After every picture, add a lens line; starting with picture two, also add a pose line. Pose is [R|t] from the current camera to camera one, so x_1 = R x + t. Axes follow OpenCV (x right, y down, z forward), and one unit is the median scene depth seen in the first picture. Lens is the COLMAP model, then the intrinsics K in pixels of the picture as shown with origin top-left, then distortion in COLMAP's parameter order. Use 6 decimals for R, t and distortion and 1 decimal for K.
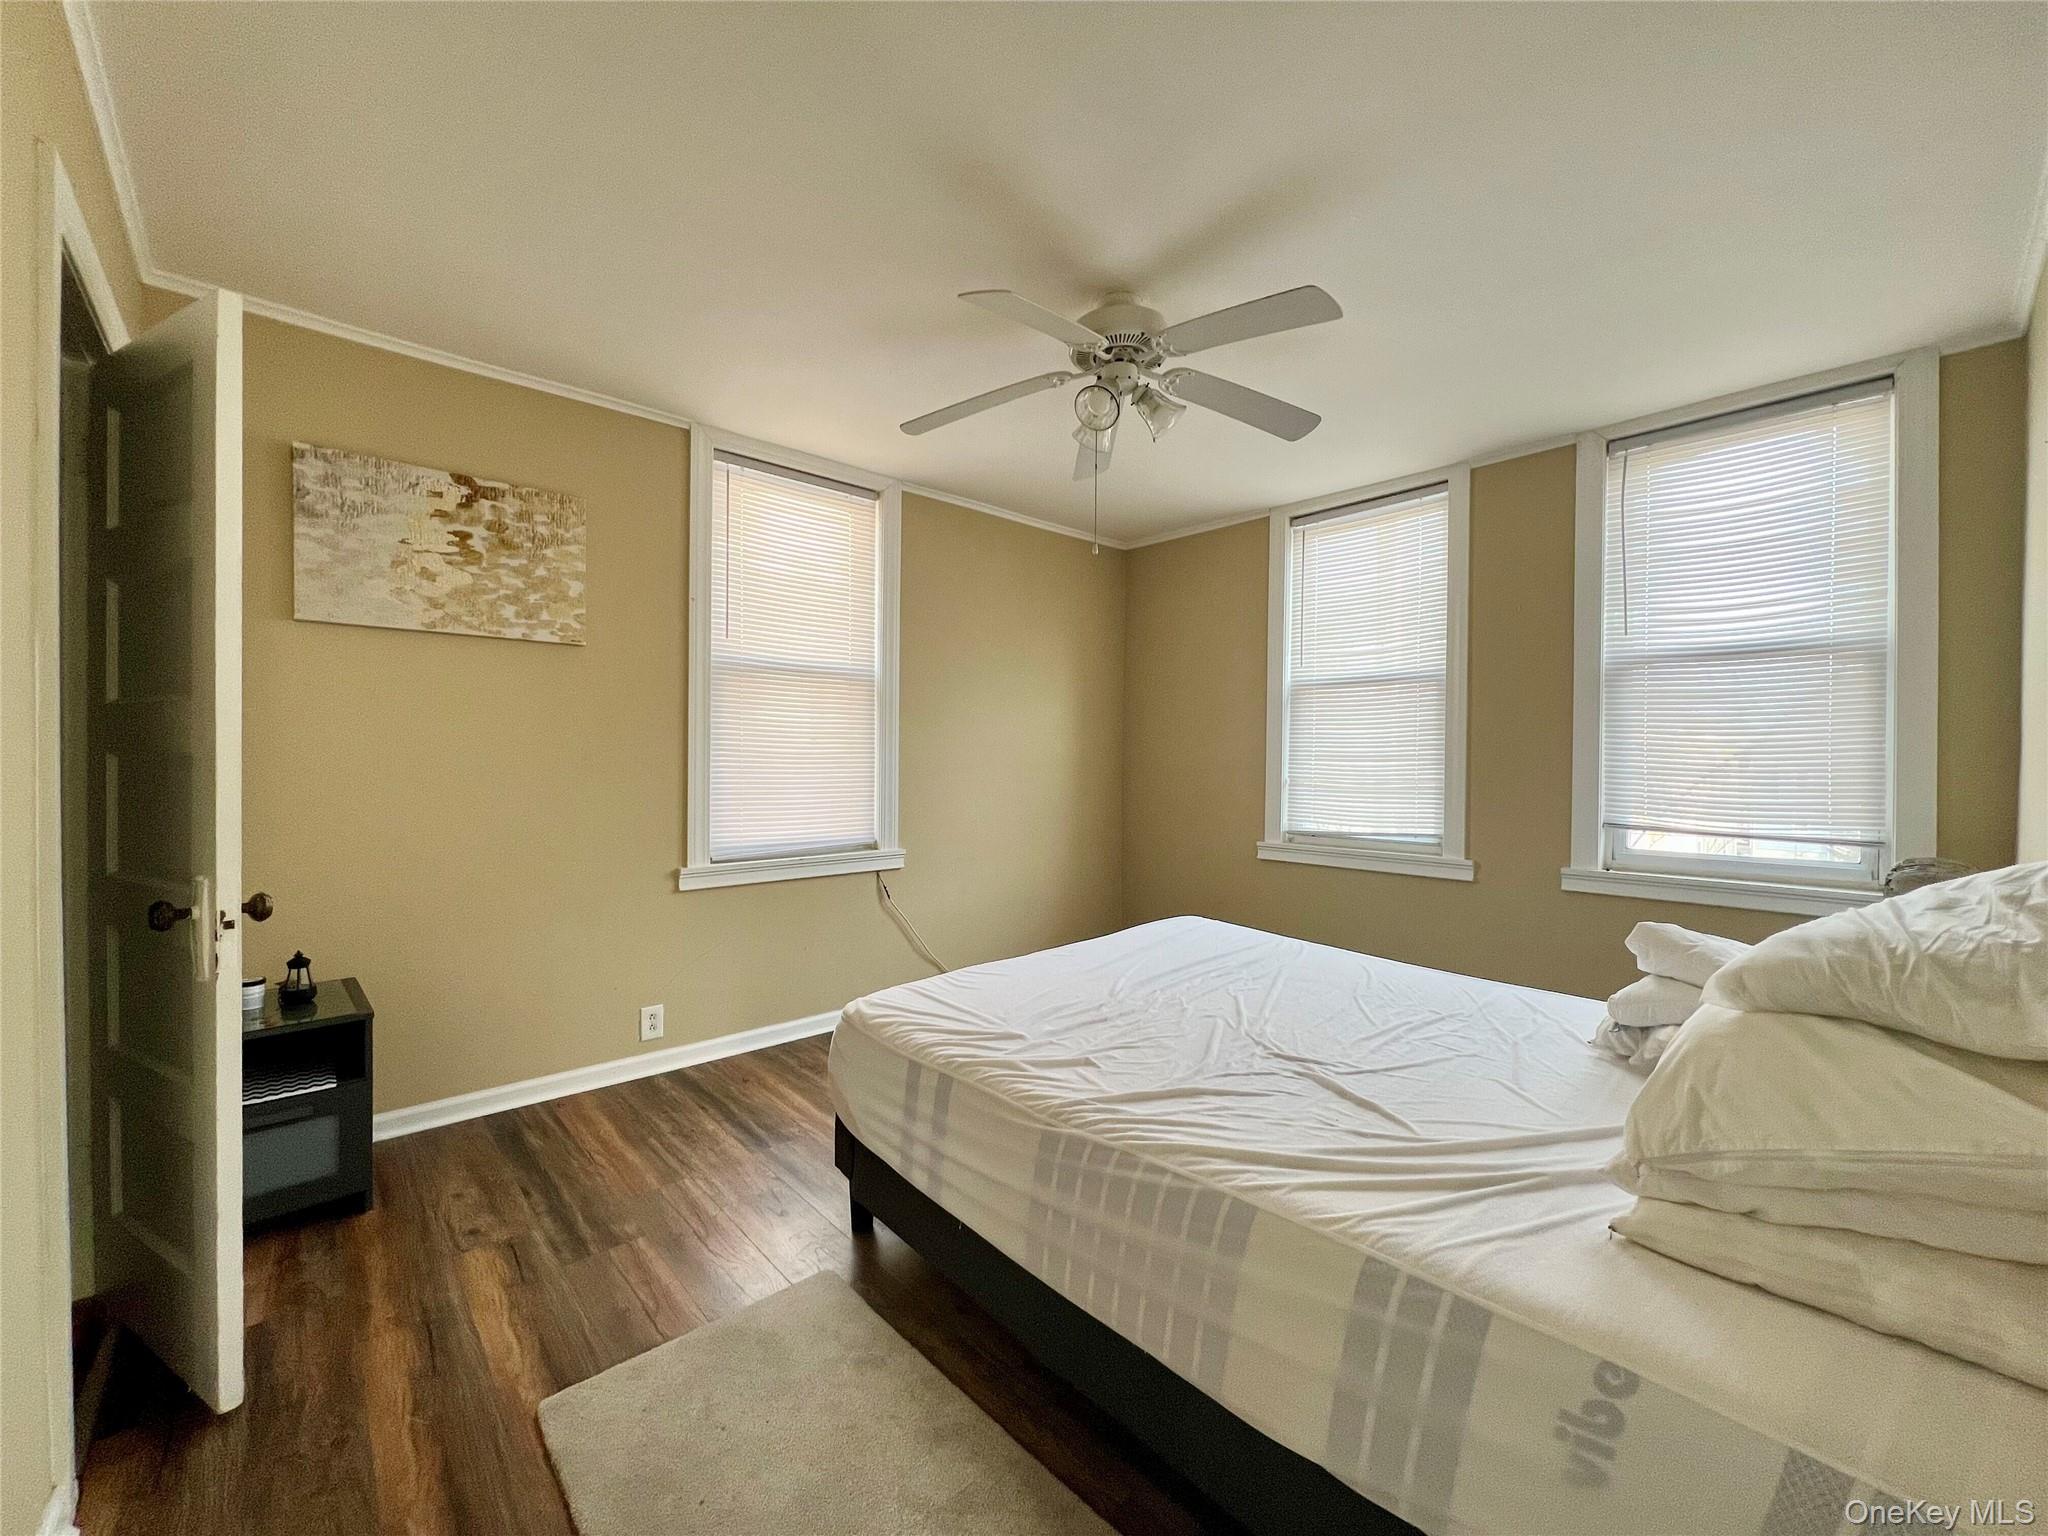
lens RADIAL K [[814.5, 0, 1027.0], [0, 814.5, 768.9], [0, 0, 1]] dist [-0.000009, 0.000003]
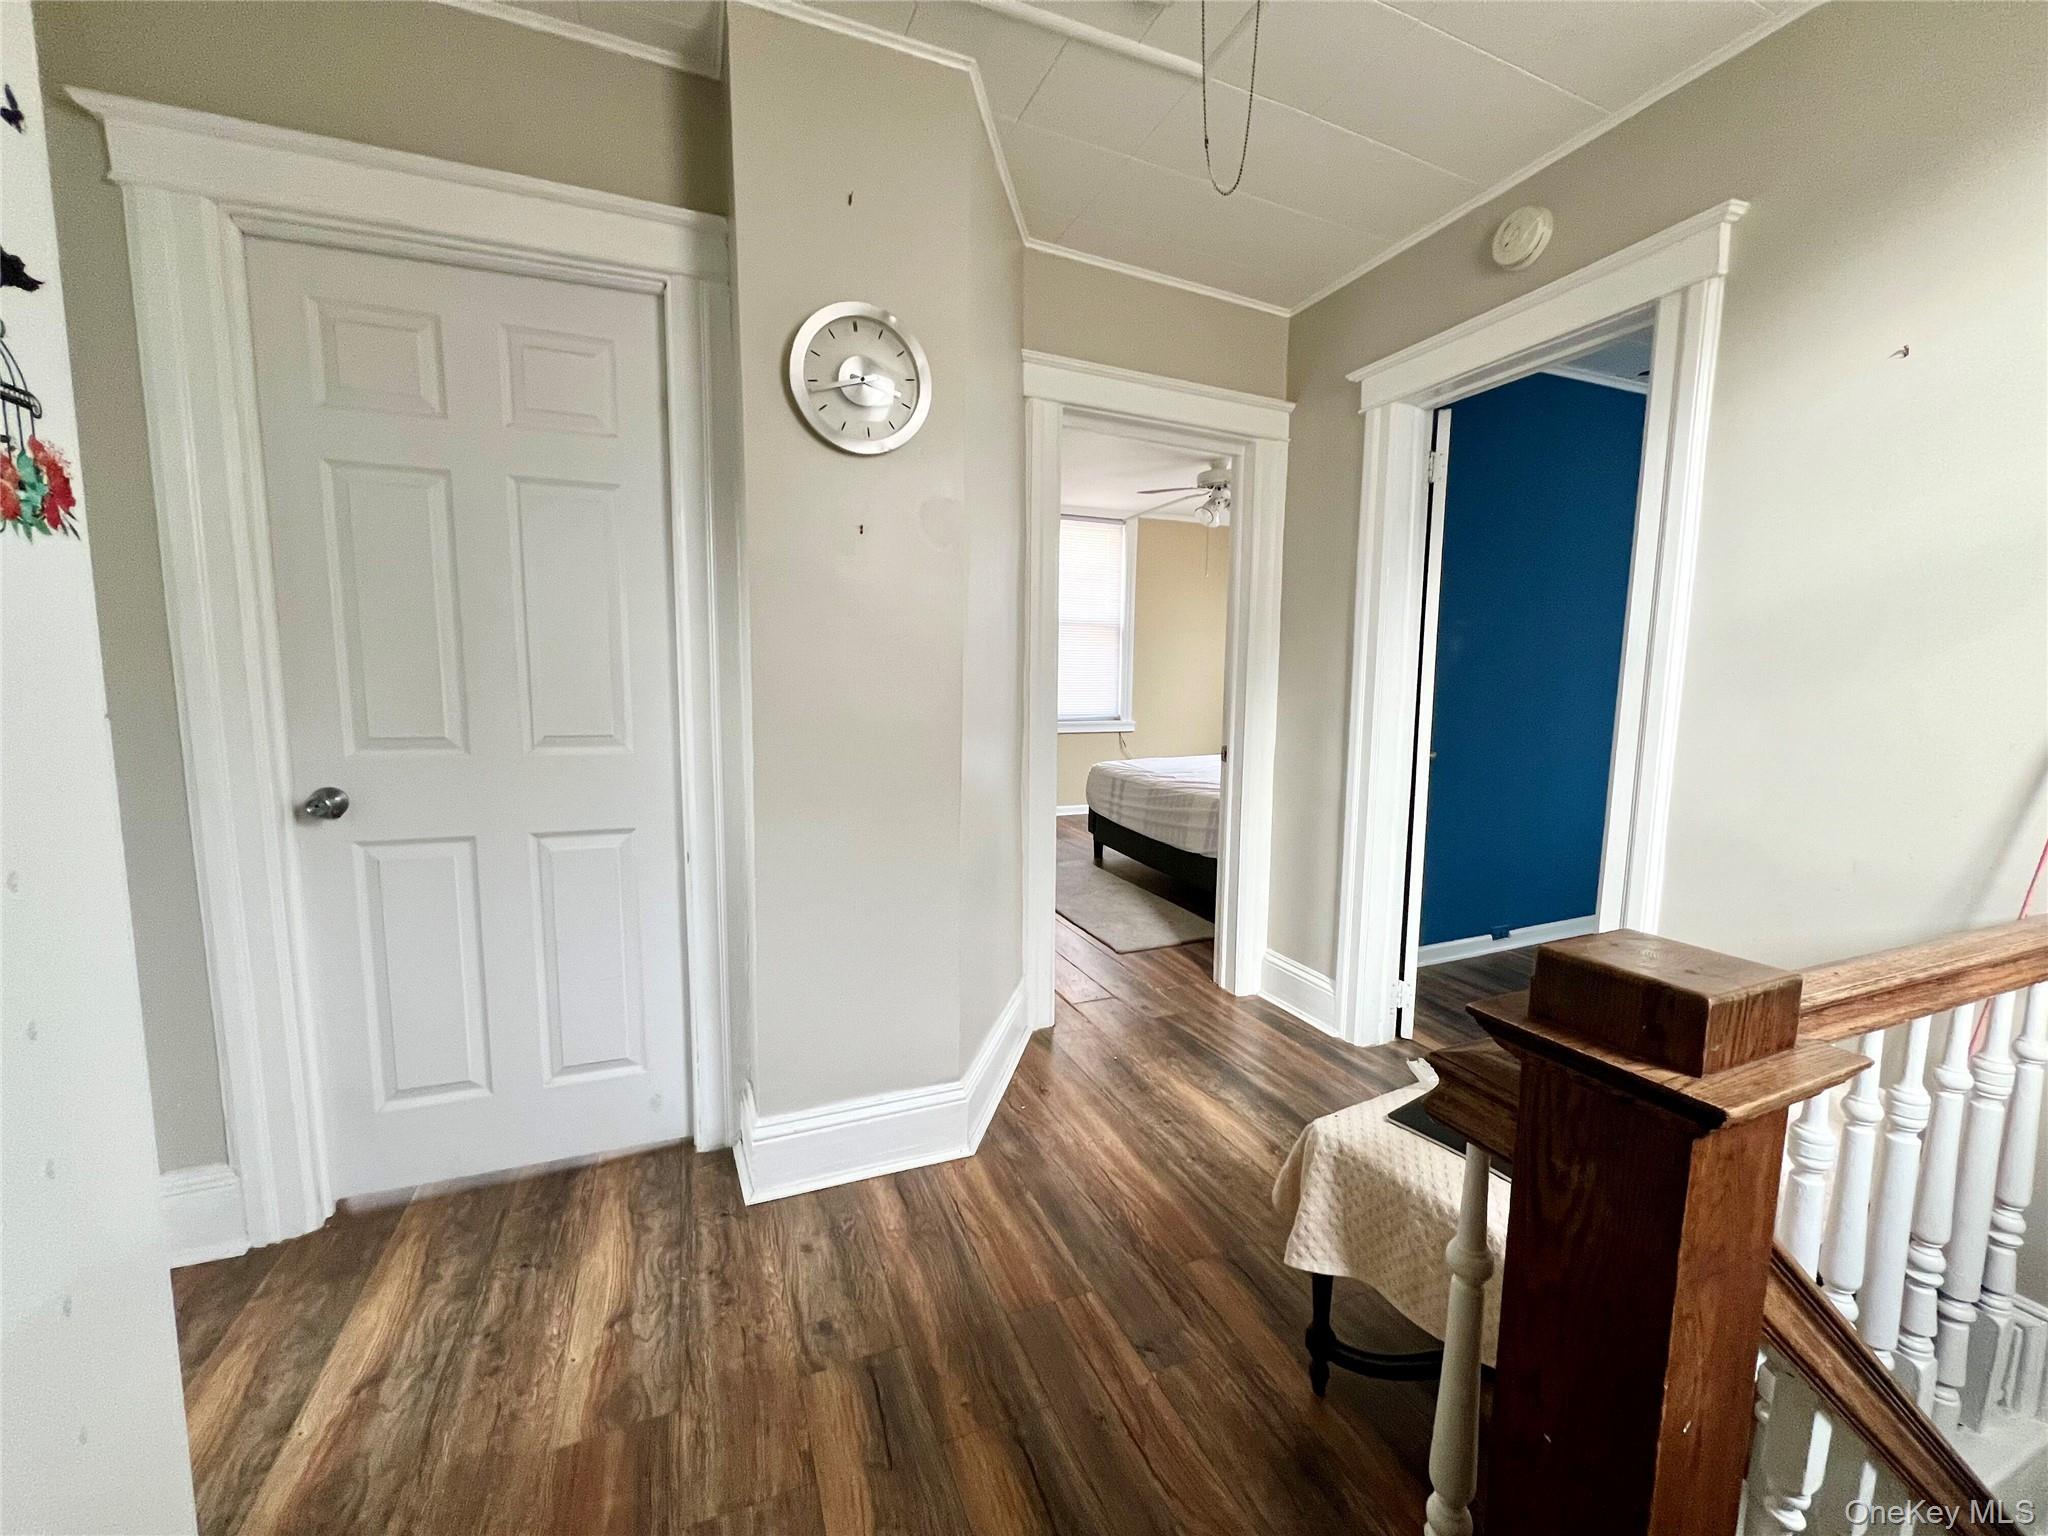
lens RADIAL K [[814.5, 0, 1023.7], [0, 814.5, 765.9], [0, 0, 1]] dist [-0.000009, 0.000003]
pose [[0.940084, 0.047935, -0.337558, 0.239464], [-0.012208, 0.994165, 0.107178, 0.008097], [0.340726, -0.096636, 0.935183, -0.808073]]
